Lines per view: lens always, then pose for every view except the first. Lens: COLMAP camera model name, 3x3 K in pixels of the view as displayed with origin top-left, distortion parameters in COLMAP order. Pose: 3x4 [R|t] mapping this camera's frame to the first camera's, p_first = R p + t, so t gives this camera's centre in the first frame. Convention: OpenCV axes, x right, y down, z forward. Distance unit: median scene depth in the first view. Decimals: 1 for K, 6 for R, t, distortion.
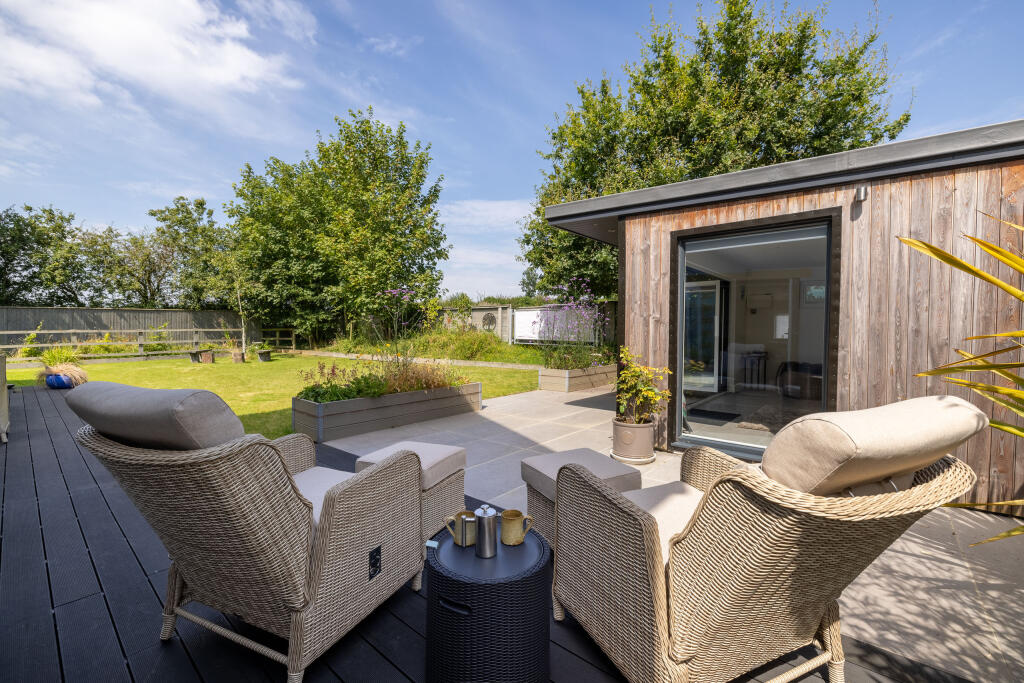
lens RADIAL K [[436.1, 0, 512.0], [0, 436.1, 341.5], [0, 0, 1]] dist [-0.001653, -0.000400]
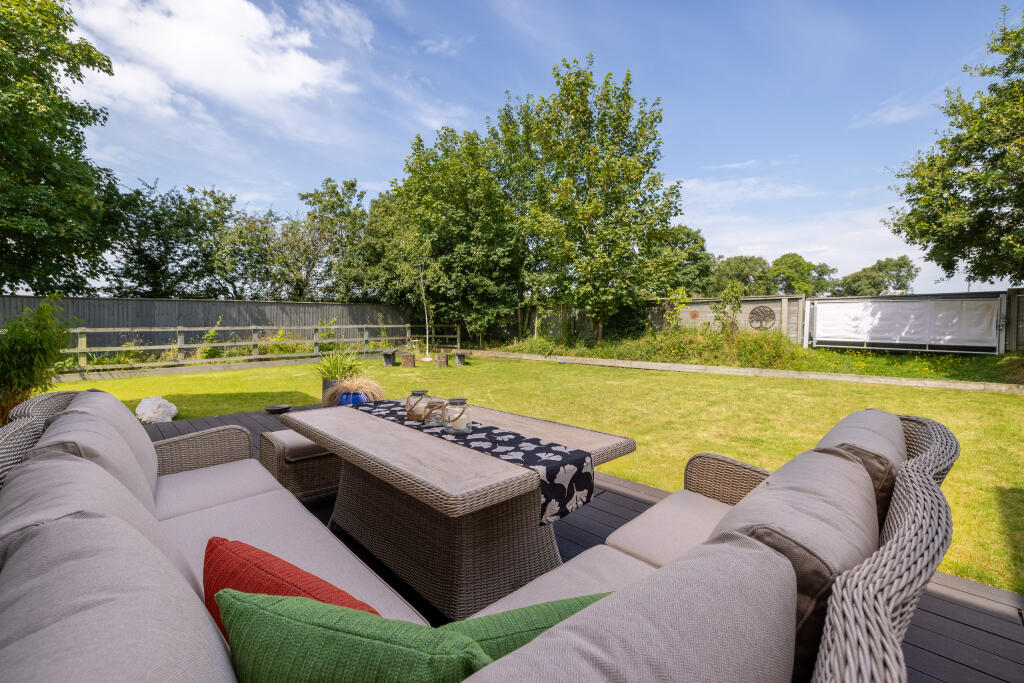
lens RADIAL K [[439.8, 0, 513.5], [0, 439.8, 327.7], [0, 0, 1]] dist [0.001377, 0.000418]
pose [[0.995413, 0.003389, -0.095610, -0.303199], [-0.005436, 0.999761, -0.021159, -0.005937], [0.095515, 0.021581, 0.995194, 0.140222]]
